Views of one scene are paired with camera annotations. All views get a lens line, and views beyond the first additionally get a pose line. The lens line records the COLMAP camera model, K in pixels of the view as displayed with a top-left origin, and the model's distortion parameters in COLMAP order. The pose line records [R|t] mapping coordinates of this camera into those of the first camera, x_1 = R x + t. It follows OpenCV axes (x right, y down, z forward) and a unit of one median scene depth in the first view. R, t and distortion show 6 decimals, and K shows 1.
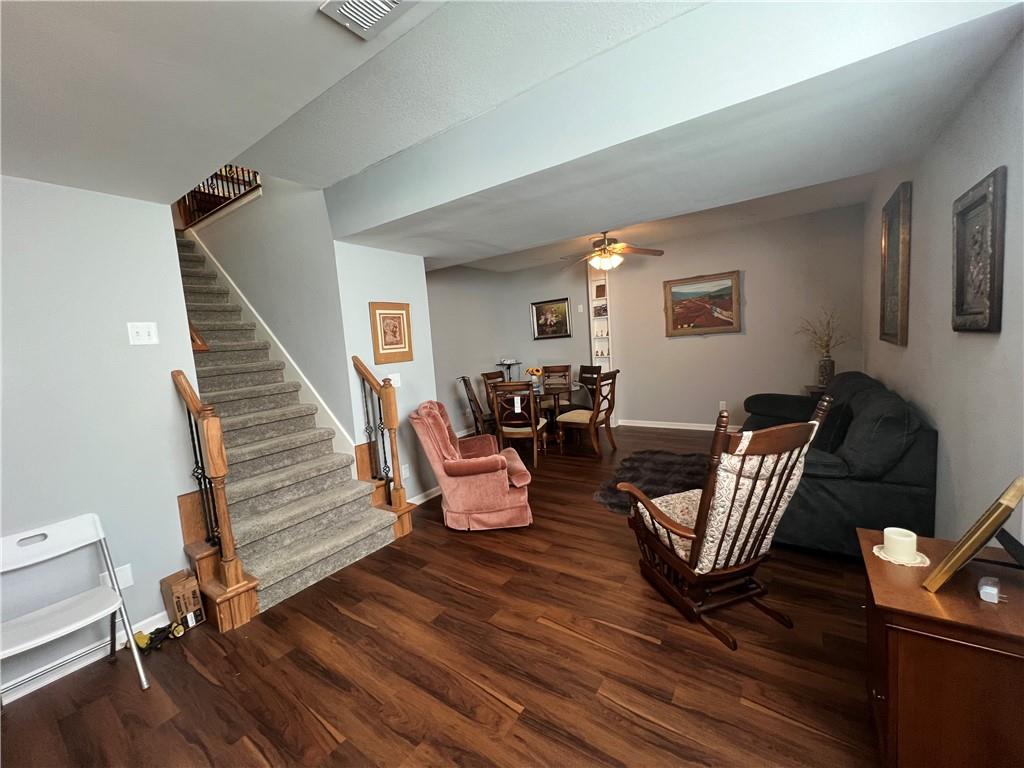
lens RADIAL K [[410.1, 0, 510.7], [0, 410.1, 384.6], [0, 0, 1]] dist [0.000225, -0.000086]
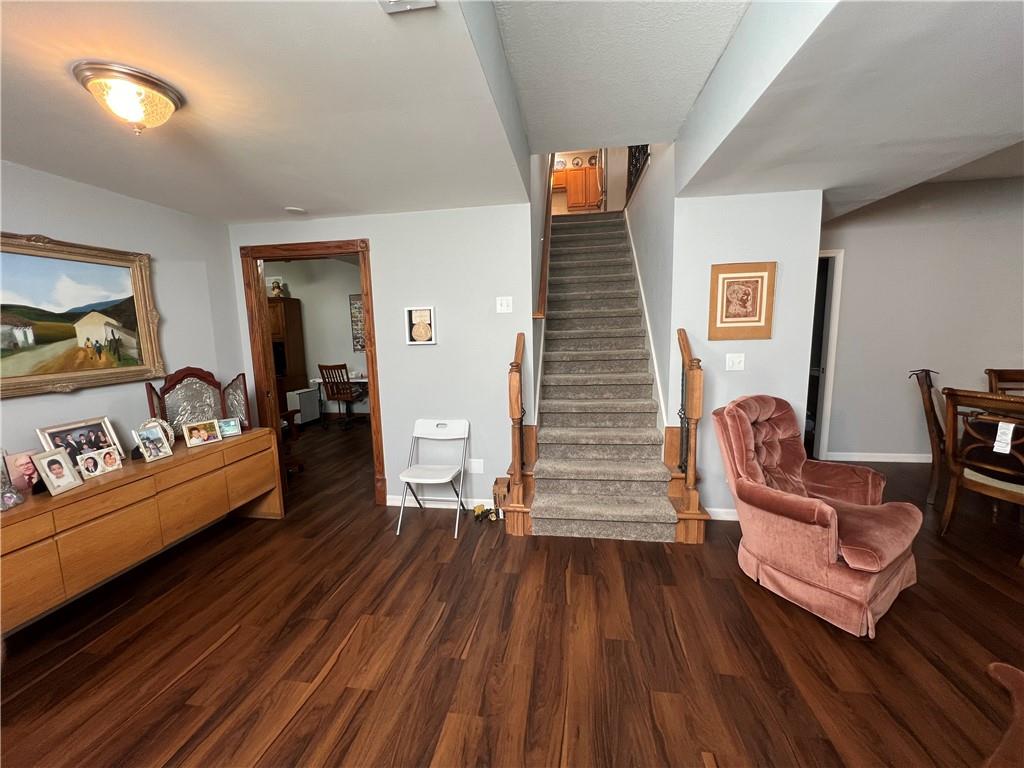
lens RADIAL K [[410.1, 0, 510.7], [0, 410.1, 384.6], [0, 0, 1]] dist [0.000225, -0.000086]
pose [[0.445293, 0.182052, -0.876682, 0.295786], [-0.100568, 0.983085, 0.153066, -0.056924], [0.889719, 0.020007, 0.456070, 0.305918]]
